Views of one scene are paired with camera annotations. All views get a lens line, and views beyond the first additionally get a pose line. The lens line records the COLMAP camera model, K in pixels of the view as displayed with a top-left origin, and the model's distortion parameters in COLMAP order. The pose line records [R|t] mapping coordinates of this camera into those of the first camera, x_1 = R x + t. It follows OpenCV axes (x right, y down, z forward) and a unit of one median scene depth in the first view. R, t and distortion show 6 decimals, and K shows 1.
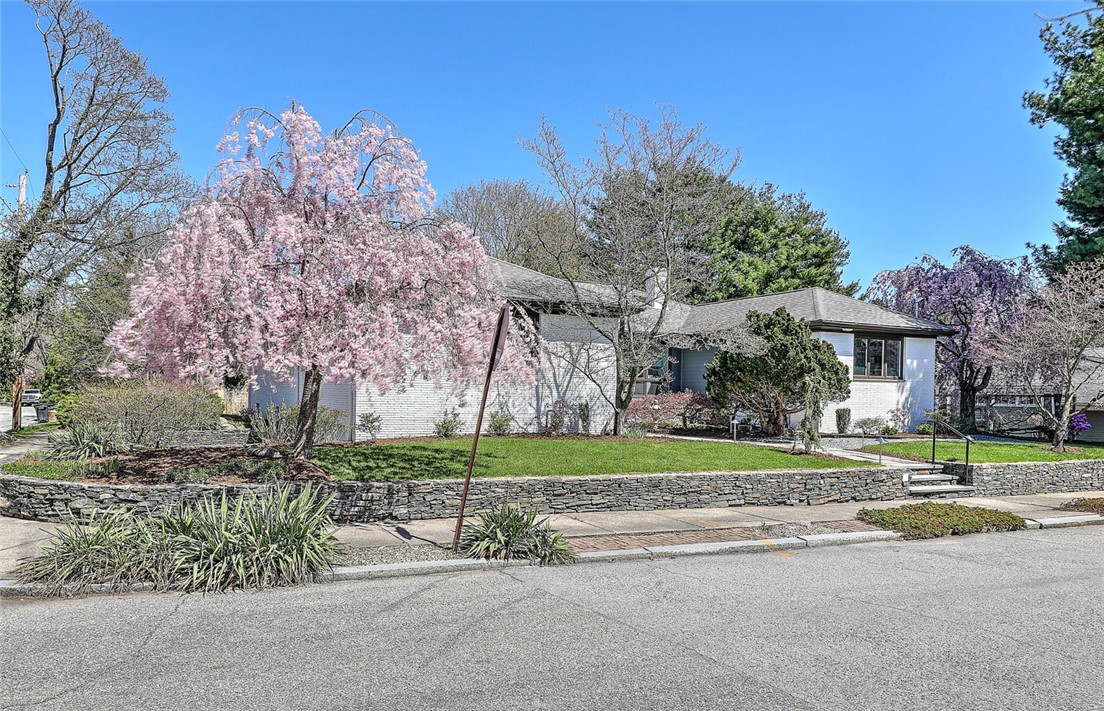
lens RADIAL K [[789.4, 0, 552.1], [0, 789.4, 401.0], [0, 0, 1]] dist [0.074153, 0.001089]
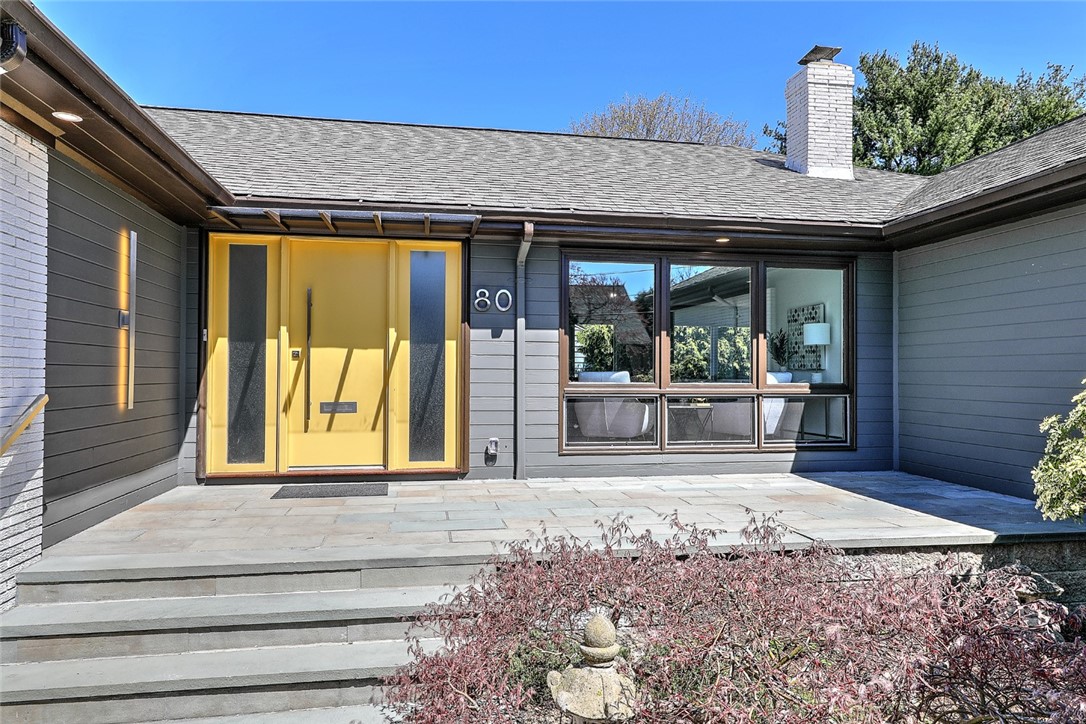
lens RADIAL K [[744.7, 0, 543.0], [0, 744.7, 362.0], [0, 0, 1]] dist [0.035578, 0.000355]
pose [[0.959329, -0.023251, -0.281330, 0.177972], [0.012698, 0.999148, -0.039275, -0.041730], [0.282003, 0.034105, 0.958807, 1.055247]]
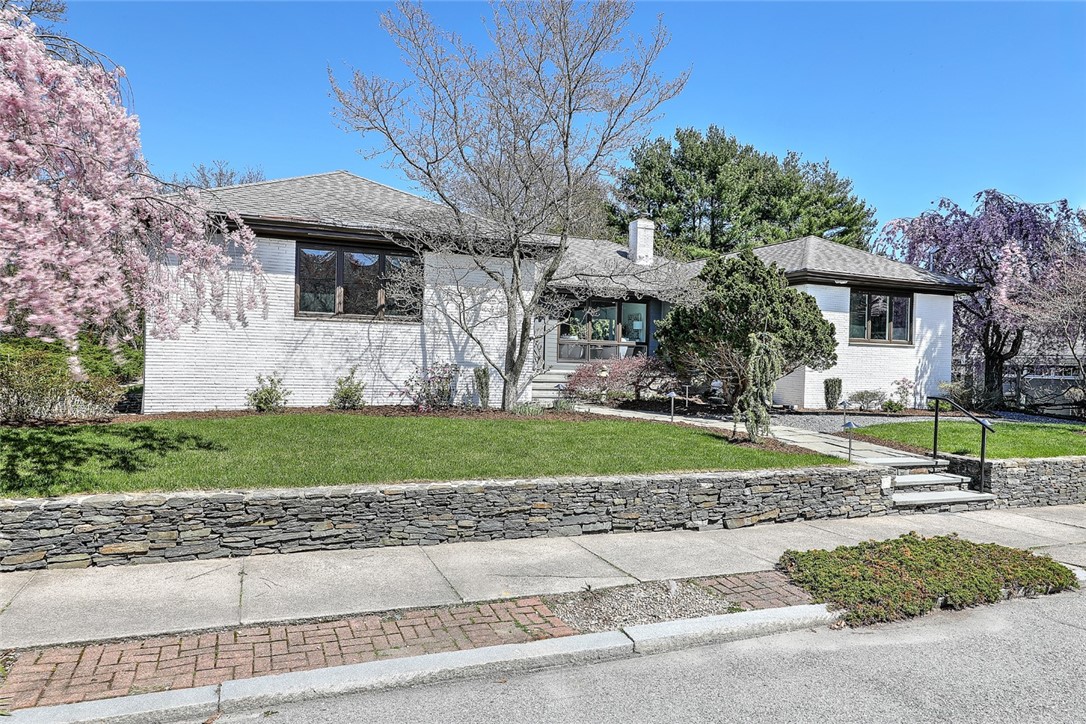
lens RADIAL K [[744.7, 0, 543.0], [0, 744.7, 362.0], [0, 0, 1]] dist [0.035578, 0.000355]
pose [[0.997579, 0.008866, -0.068973, 0.135594], [-0.009499, 0.999916, -0.008866, 0.002297], [0.068889, 0.009500, 0.997579, 0.243523]]
